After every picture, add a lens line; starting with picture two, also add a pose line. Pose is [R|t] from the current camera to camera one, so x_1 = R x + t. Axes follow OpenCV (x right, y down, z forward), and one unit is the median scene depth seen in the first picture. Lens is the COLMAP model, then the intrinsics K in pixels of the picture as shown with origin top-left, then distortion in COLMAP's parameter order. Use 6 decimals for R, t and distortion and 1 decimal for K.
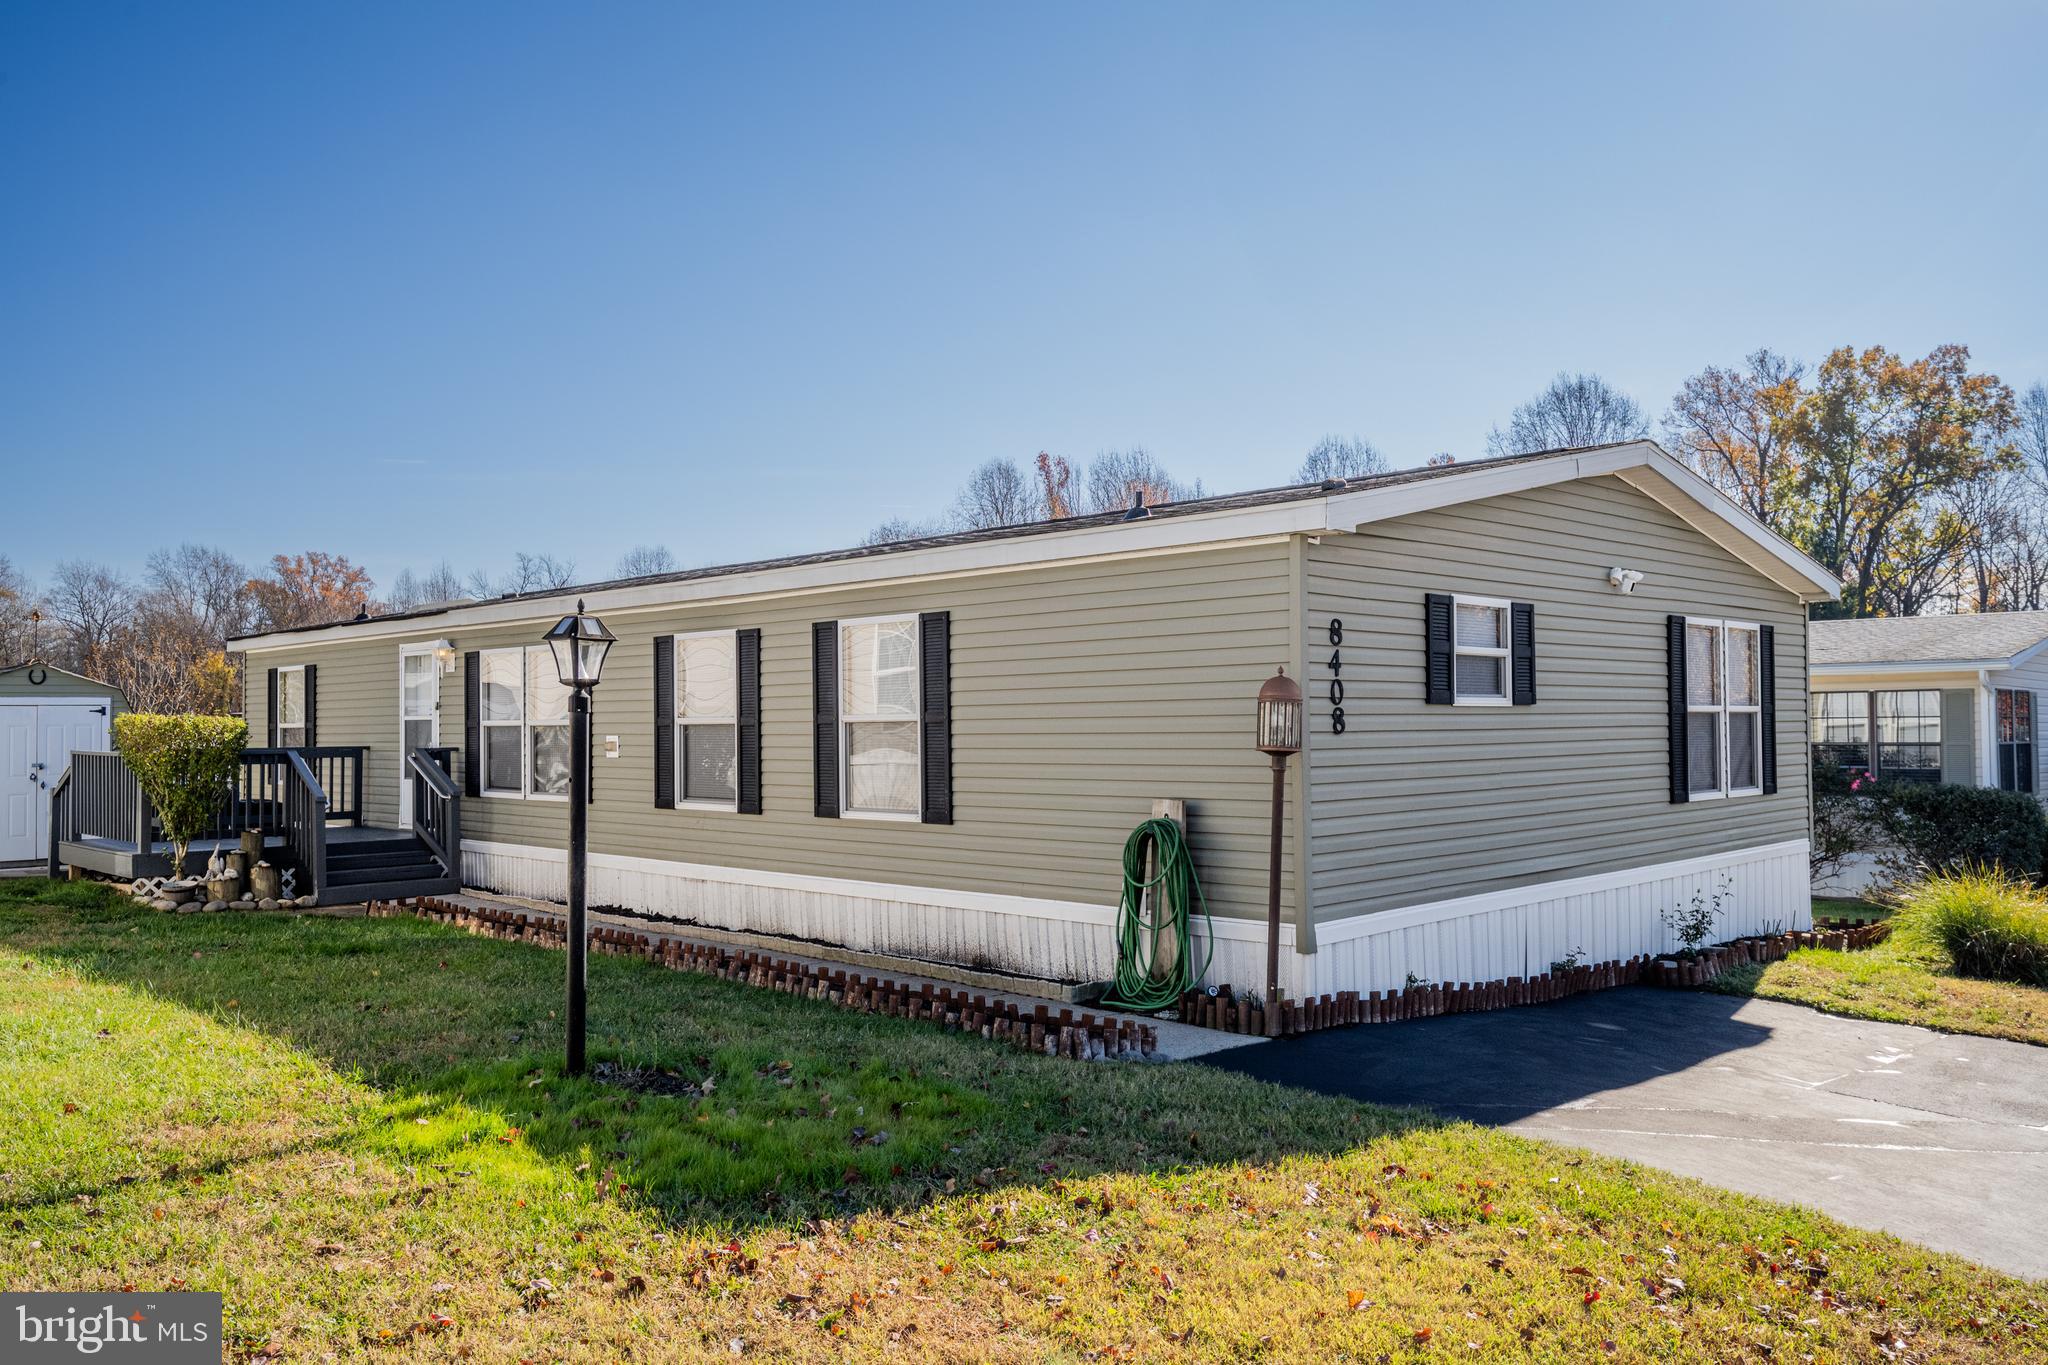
lens RADIAL K [[1538.4, 0, 1021.5], [0, 1538.4, 685.4], [0, 0, 1]] dist [0.013692, -0.000712]
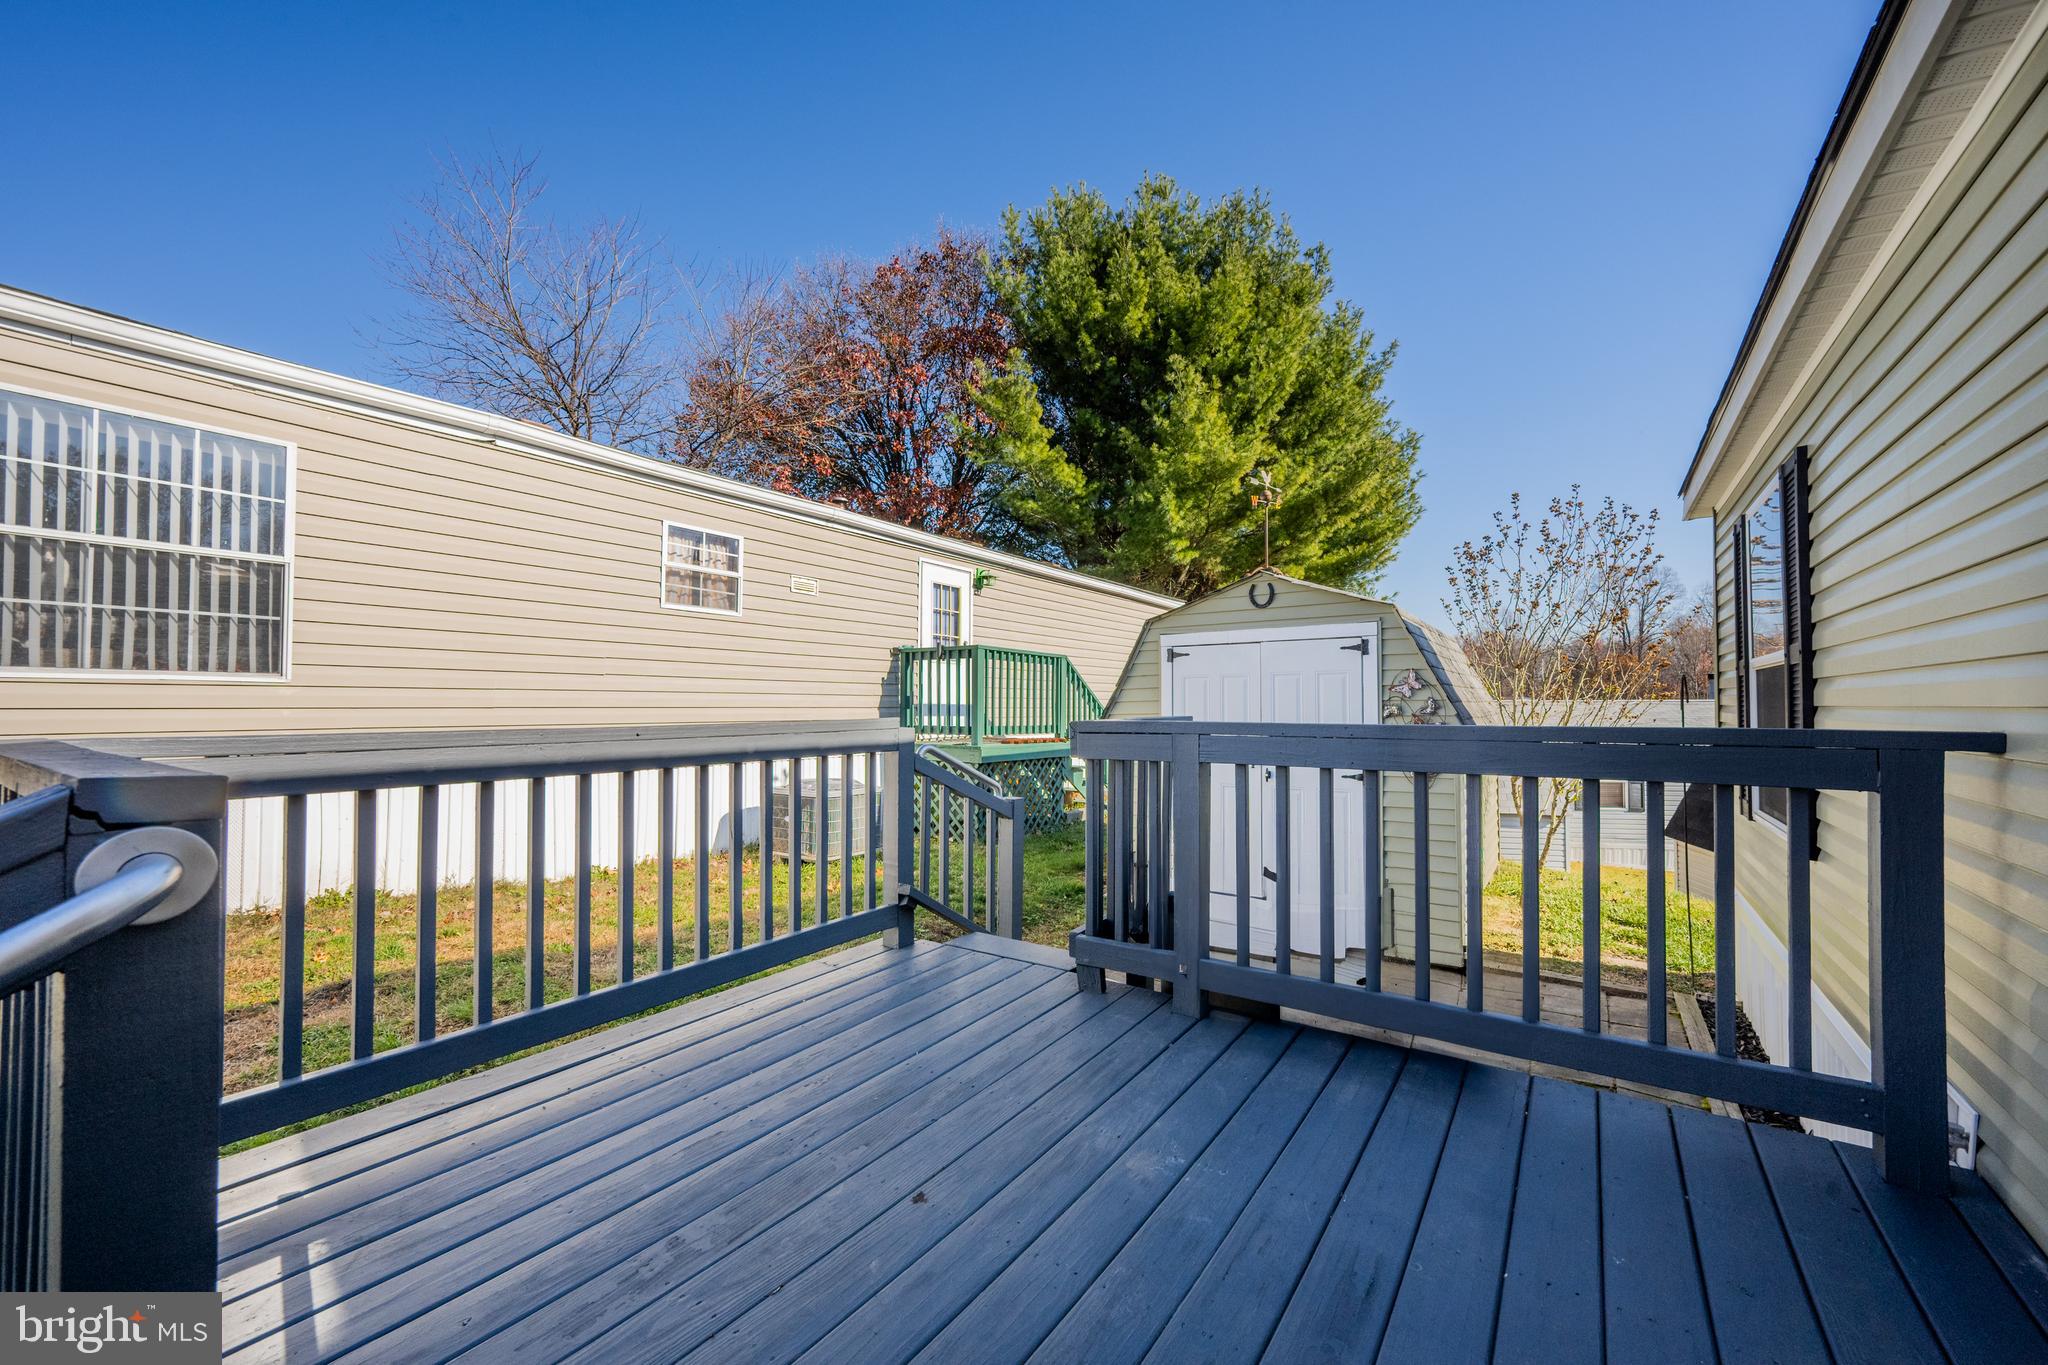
lens RADIAL K [[815.1, 0, 1015.4], [0, 815.1, 690.0], [0, 0, 1]] dist [-0.000279, -0.000375]
pose [[0.168134, -0.012400, -0.985686, -0.504285], [0.020062, 0.999757, -0.009155, 0.048314], [0.985560, -0.018235, 0.168342, 1.261093]]
